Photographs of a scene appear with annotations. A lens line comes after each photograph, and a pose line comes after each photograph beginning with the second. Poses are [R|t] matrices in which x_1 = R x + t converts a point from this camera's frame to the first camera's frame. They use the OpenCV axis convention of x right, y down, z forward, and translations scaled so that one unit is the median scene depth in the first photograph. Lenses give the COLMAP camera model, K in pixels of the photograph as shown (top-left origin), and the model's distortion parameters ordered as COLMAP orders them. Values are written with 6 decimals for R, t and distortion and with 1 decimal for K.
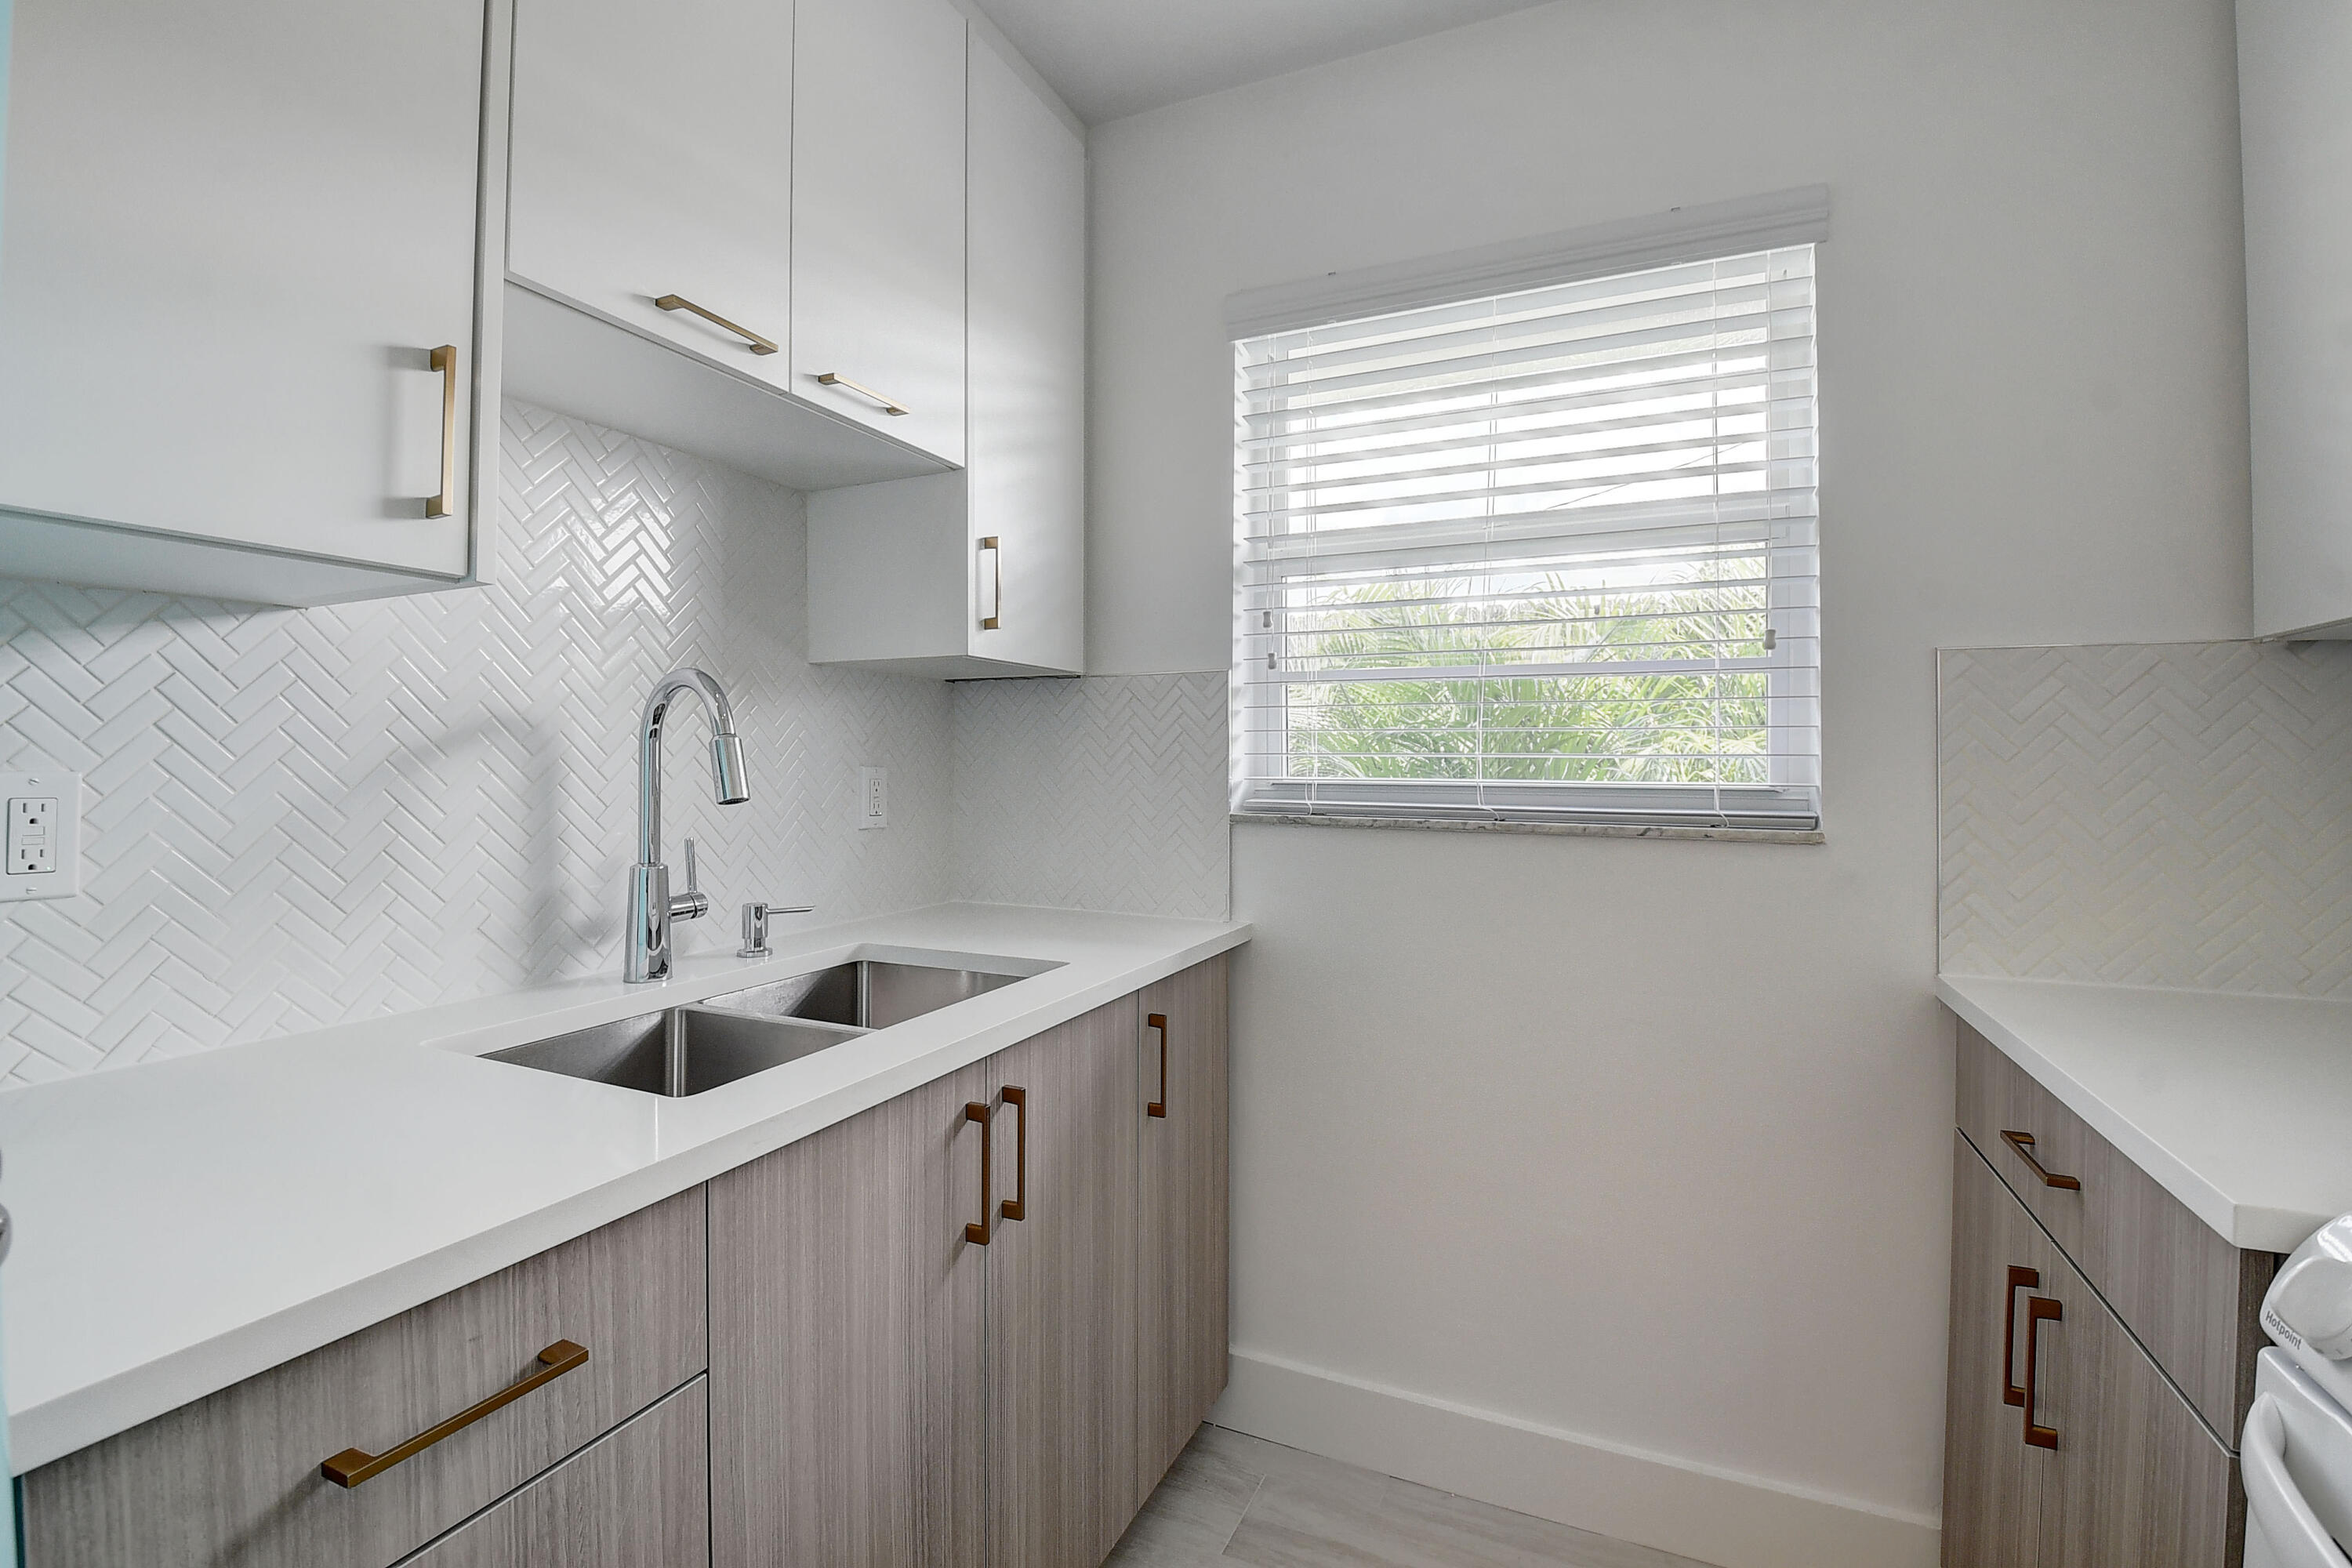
lens RADIAL K [[1036.6, 0, 1168.5], [0, 1036.6, 758.0], [0, 0, 1]] dist [0.028653, -0.031821]
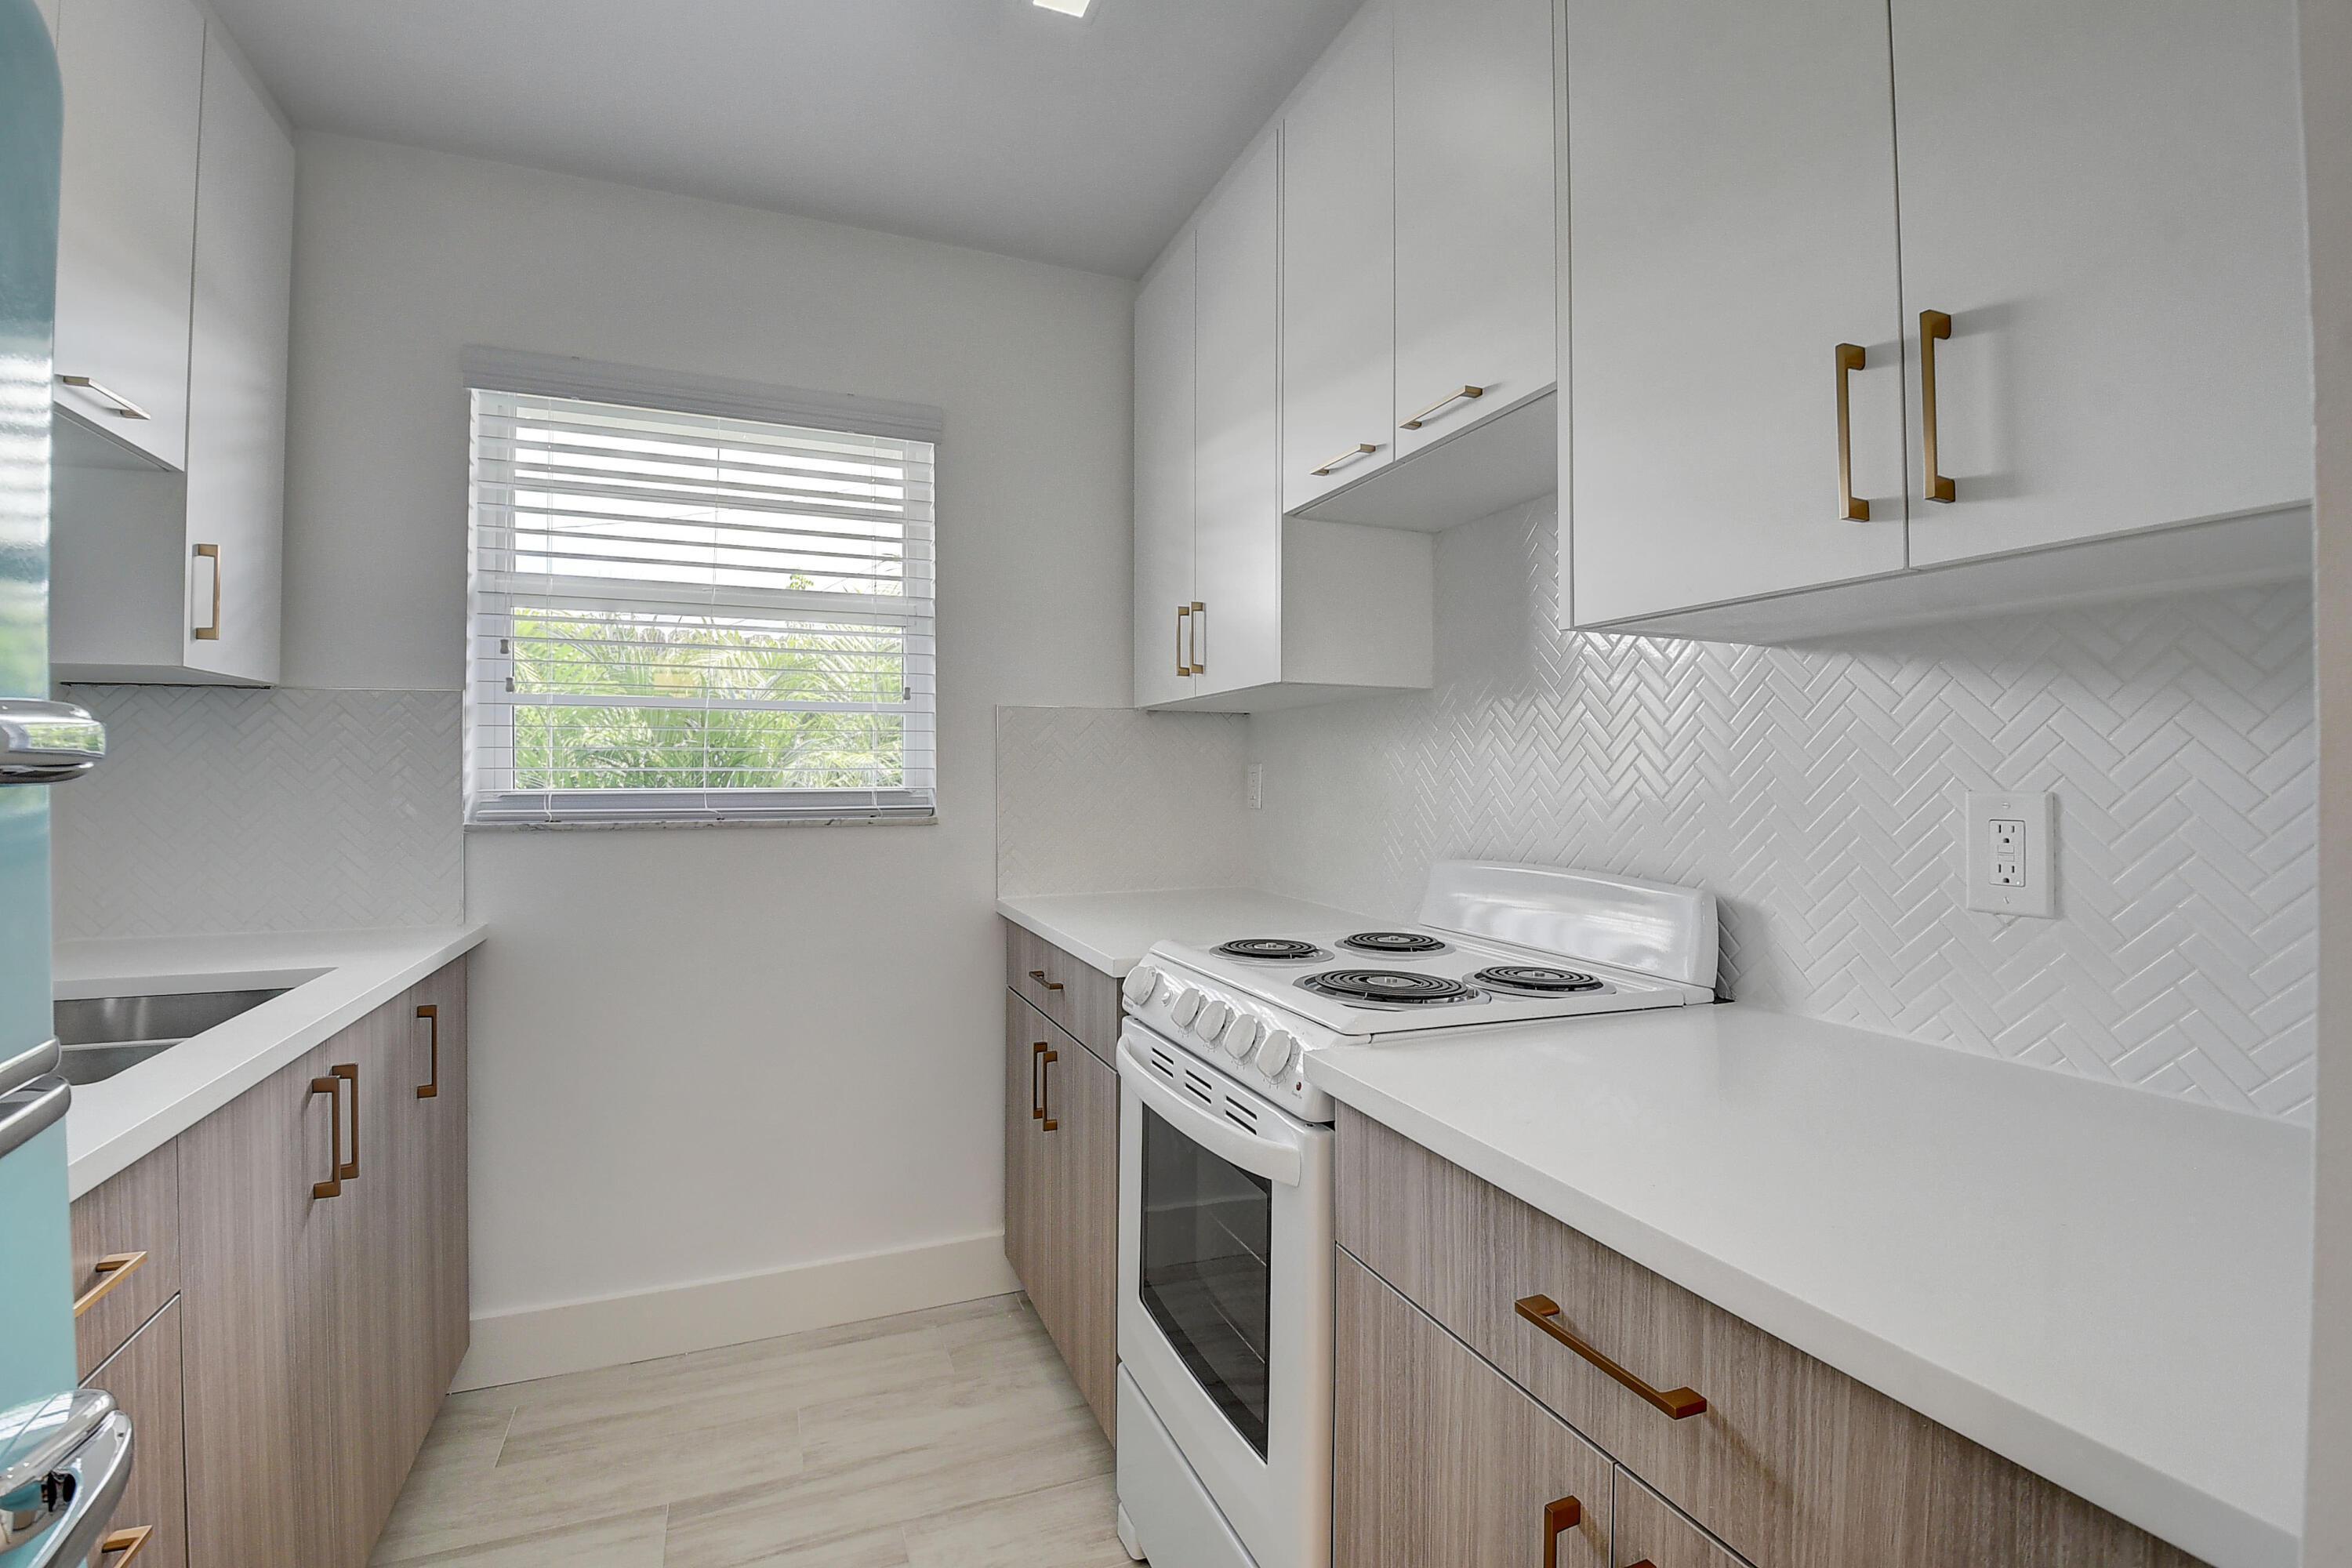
lens RADIAL K [[1036.6, 0, 1168.5], [0, 1036.6, 758.0], [0, 0, 1]] dist [0.028653, -0.031821]
pose [[0.681623, 0.005329, 0.731684, -0.266798], [0.004135, 0.999929, -0.011135, 0.000367], [-0.731692, 0.010616, 0.681553, -0.308597]]
